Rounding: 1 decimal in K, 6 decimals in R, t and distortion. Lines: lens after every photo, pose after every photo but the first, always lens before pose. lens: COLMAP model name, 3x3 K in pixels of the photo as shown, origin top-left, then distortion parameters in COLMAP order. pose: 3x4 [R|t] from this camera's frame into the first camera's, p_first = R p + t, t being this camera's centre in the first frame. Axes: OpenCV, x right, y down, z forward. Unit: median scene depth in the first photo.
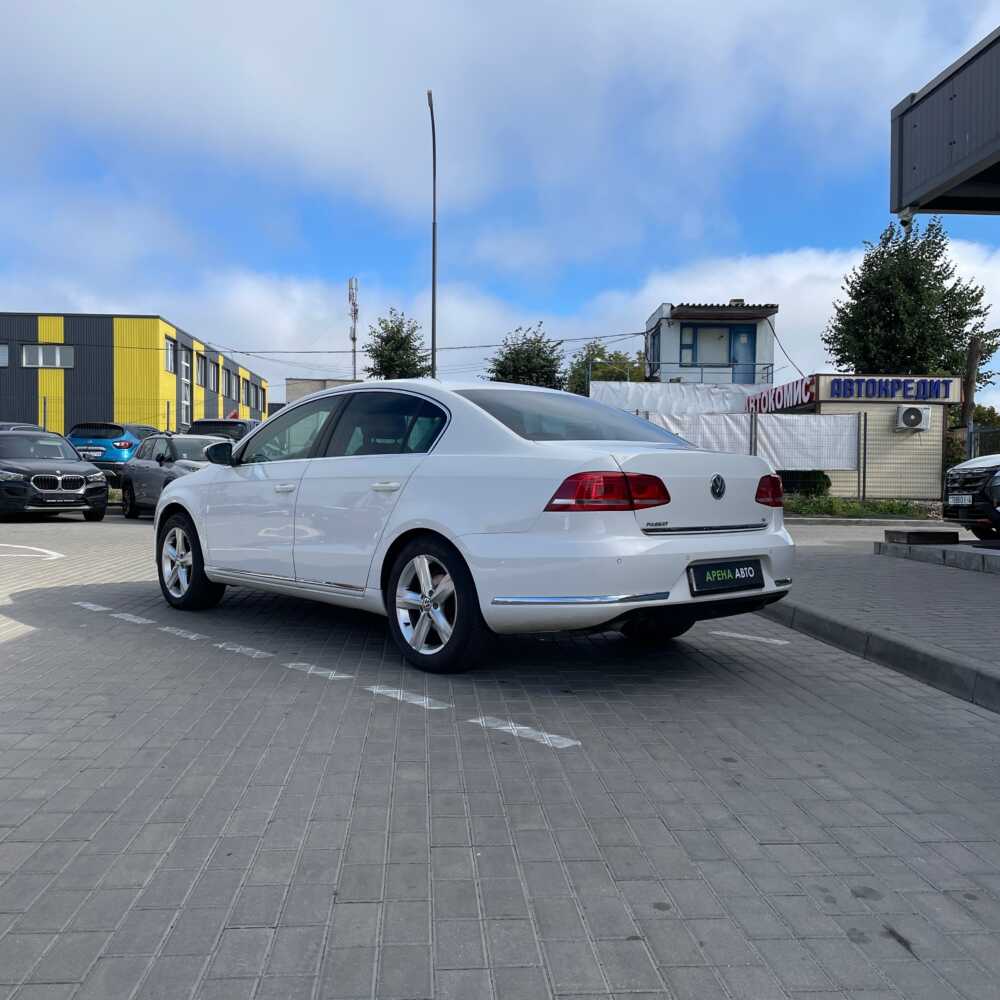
lens RADIAL K [[1011.3, 0, 489.7], [0, 1011.3, 501.6], [0, 0, 1]] dist [0.042301, 0.000000]
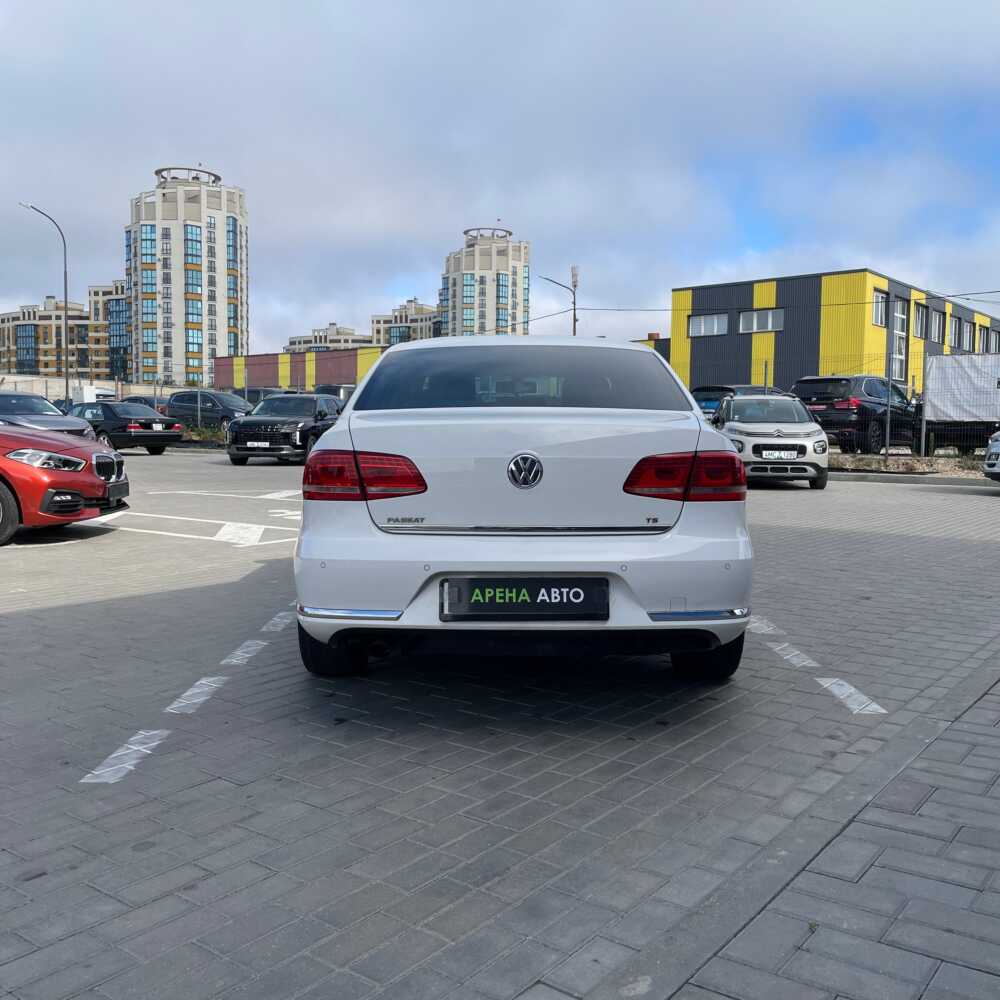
lens RADIAL K [[1011.3, 0, 537.8], [0, 1011.3, 509.3], [0, 0, 1]] dist [0.042301, 0.000000]
pose [[0.748085, 0.041212, -0.662322, 0.093325], [-0.007824, 0.998548, 0.053296, -0.003399], [0.663557, -0.034688, 0.747321, 0.063769]]
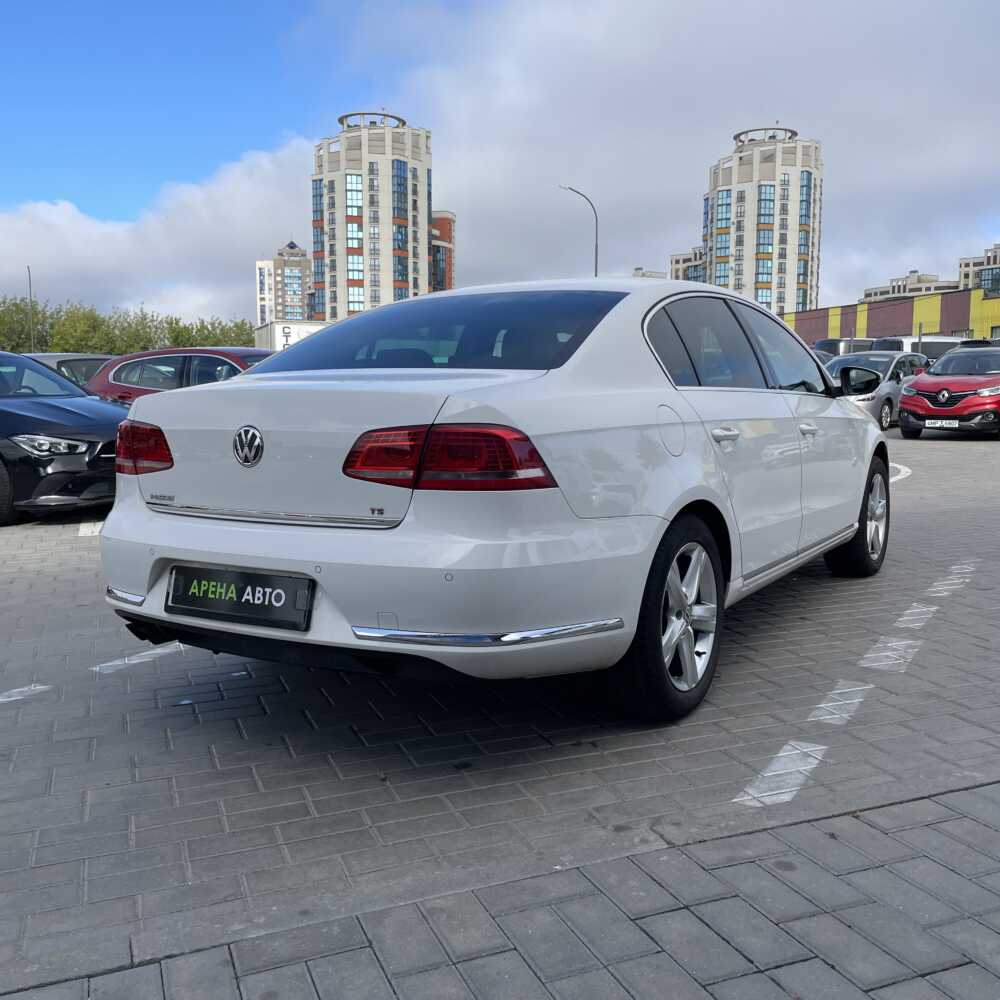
lens RADIAL K [[1011.3, 0, 525.1], [0, 1011.3, 509.6], [0, 0, 1]] dist [0.042301, 0.000000]
pose [[0.280978, 0.096786, -0.954821, 0.113370], [-0.005180, 0.995040, 0.099338, -0.005074], [0.959700, -0.022966, 0.280086, 0.131866]]
